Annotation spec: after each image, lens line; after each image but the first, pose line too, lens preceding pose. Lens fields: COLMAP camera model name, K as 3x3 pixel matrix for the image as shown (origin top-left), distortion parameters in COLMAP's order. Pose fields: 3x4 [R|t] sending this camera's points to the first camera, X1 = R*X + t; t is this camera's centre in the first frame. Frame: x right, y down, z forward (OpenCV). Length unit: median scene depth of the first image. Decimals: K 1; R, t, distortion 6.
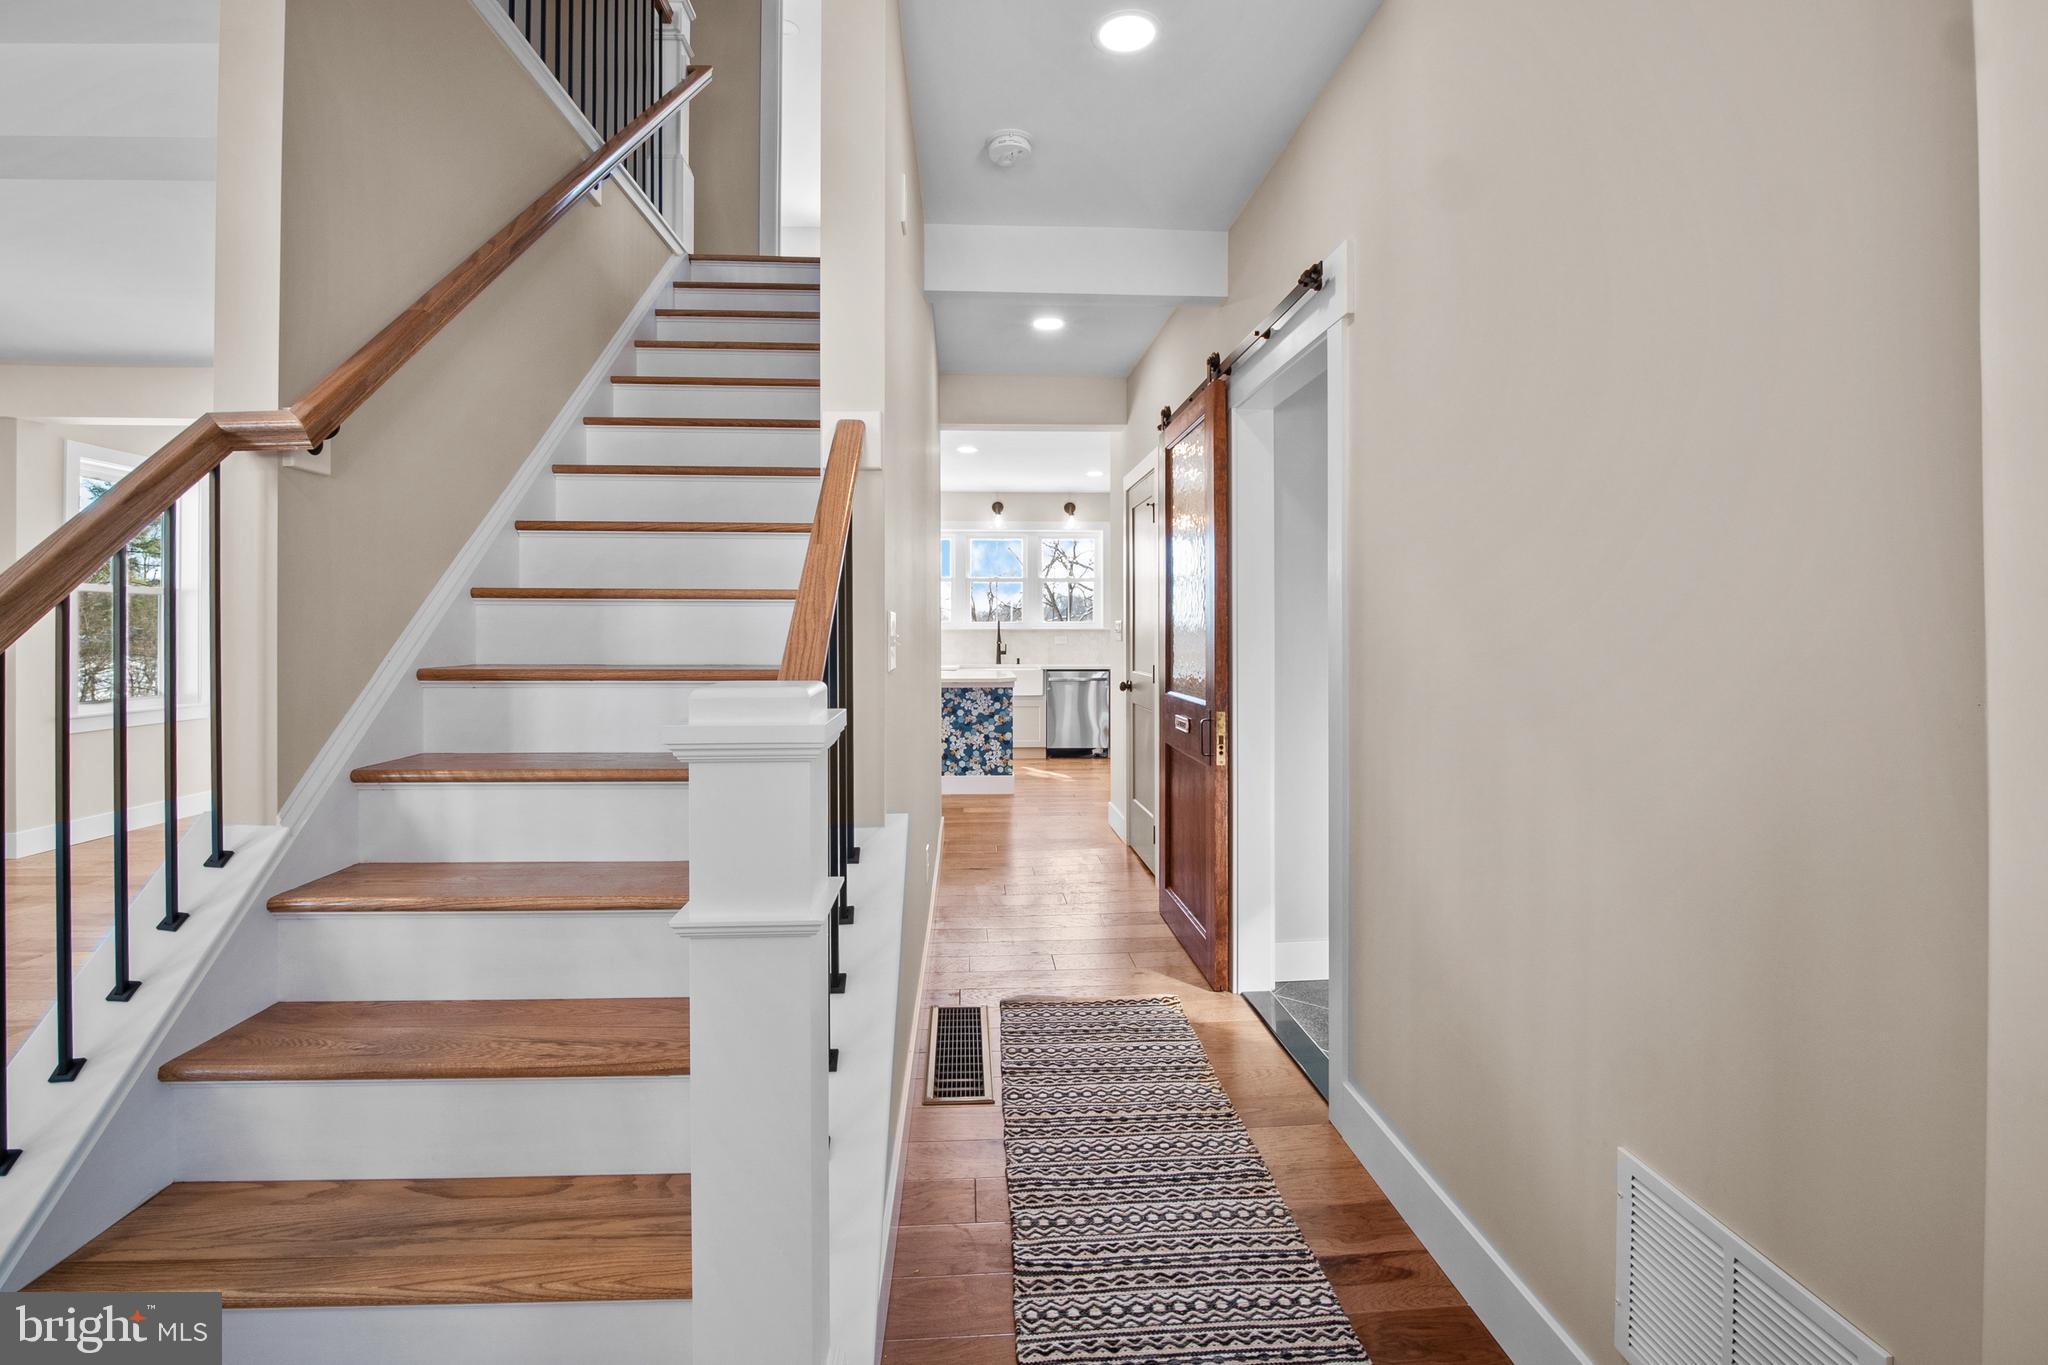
lens RADIAL K [[896.0, 0, 1048.5], [0, 896.0, 636.5], [0, 0, 1]] dist [-0.010795, -0.004733]
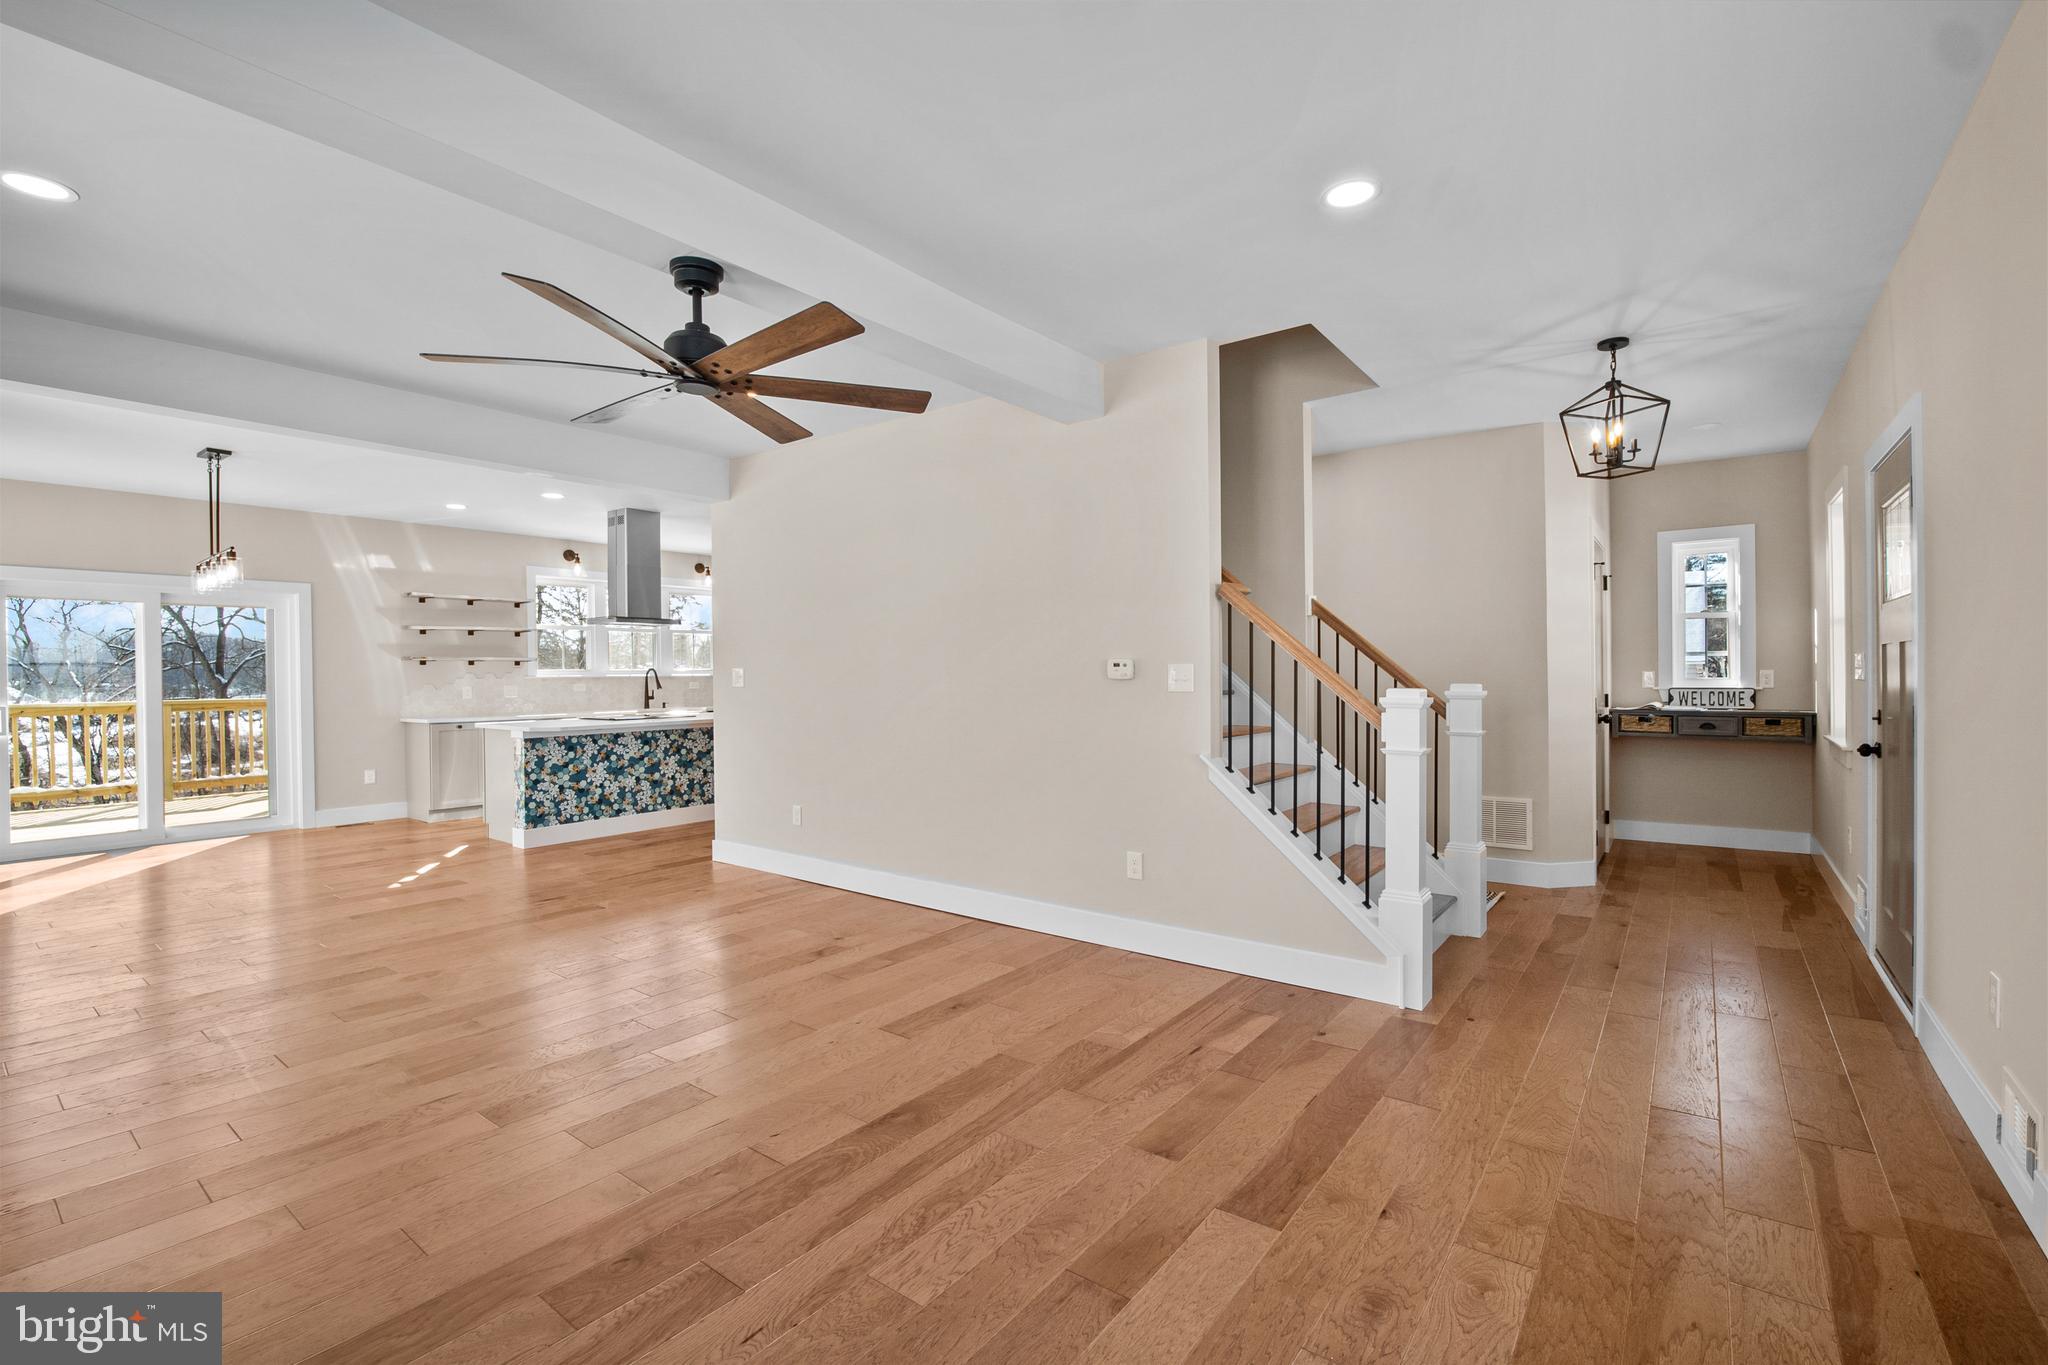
lens RADIAL K [[896.0, 0, 1038.3], [0, 896.0, 681.9], [0, 0, 1]] dist [-0.010795, -0.004733]
pose [[0.662533, -0.012085, 0.748935, -0.973641], [0.013951, 0.999895, 0.003794, -0.000193], [-0.748903, 0.007935, 0.662633, -0.106986]]
